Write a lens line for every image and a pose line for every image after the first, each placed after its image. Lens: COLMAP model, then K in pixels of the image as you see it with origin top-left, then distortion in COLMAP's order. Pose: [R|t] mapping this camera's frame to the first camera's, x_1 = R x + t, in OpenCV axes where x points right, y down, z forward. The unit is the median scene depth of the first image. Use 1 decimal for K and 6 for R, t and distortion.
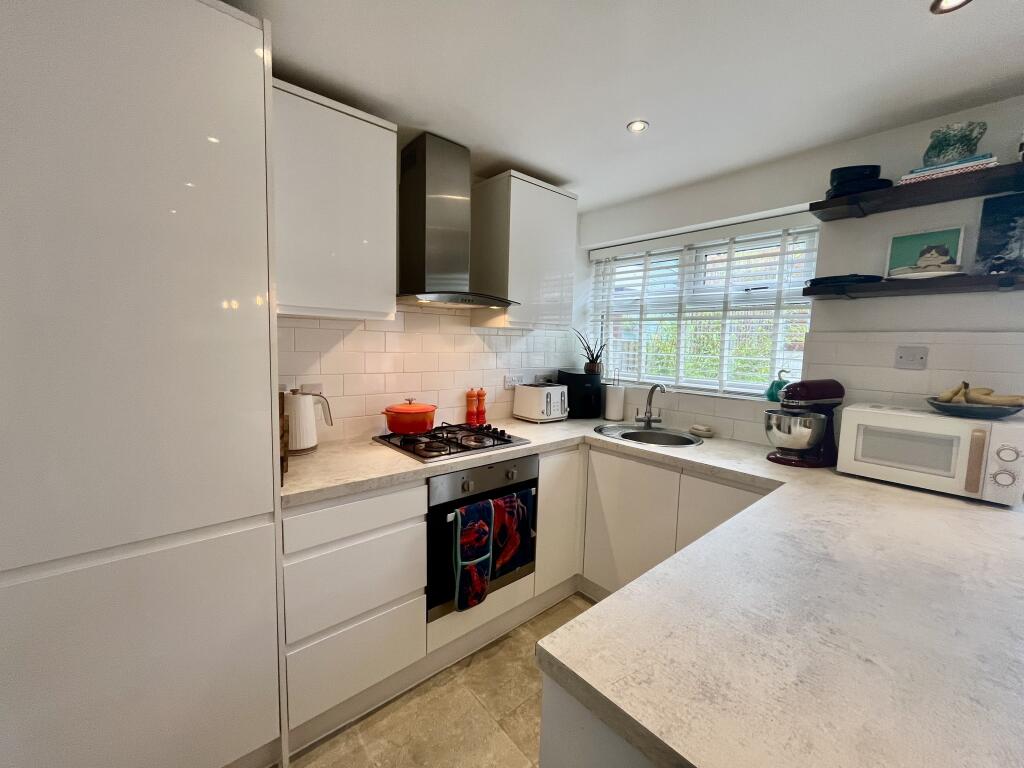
lens RADIAL K [[417.2, 0, 509.6], [0, 417.2, 380.7], [0, 0, 1]] dist [-0.000082, -0.000053]
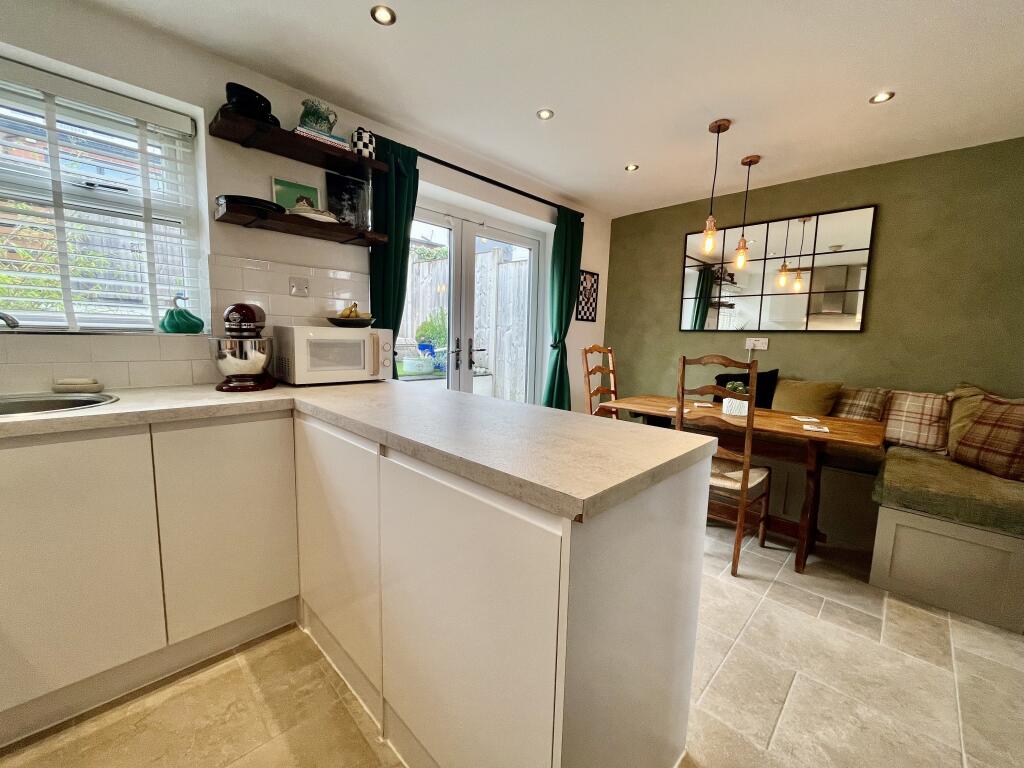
lens RADIAL K [[417.2, 0, 512.4], [0, 417.2, 380.9], [0, 0, 1]] dist [-0.000082, -0.000053]
pose [[-0.073921, -0.139867, 0.987407, -0.323371], [0.058665, 0.987791, 0.144314, 0.074276], [-0.995537, 0.068594, -0.064813, 0.456342]]
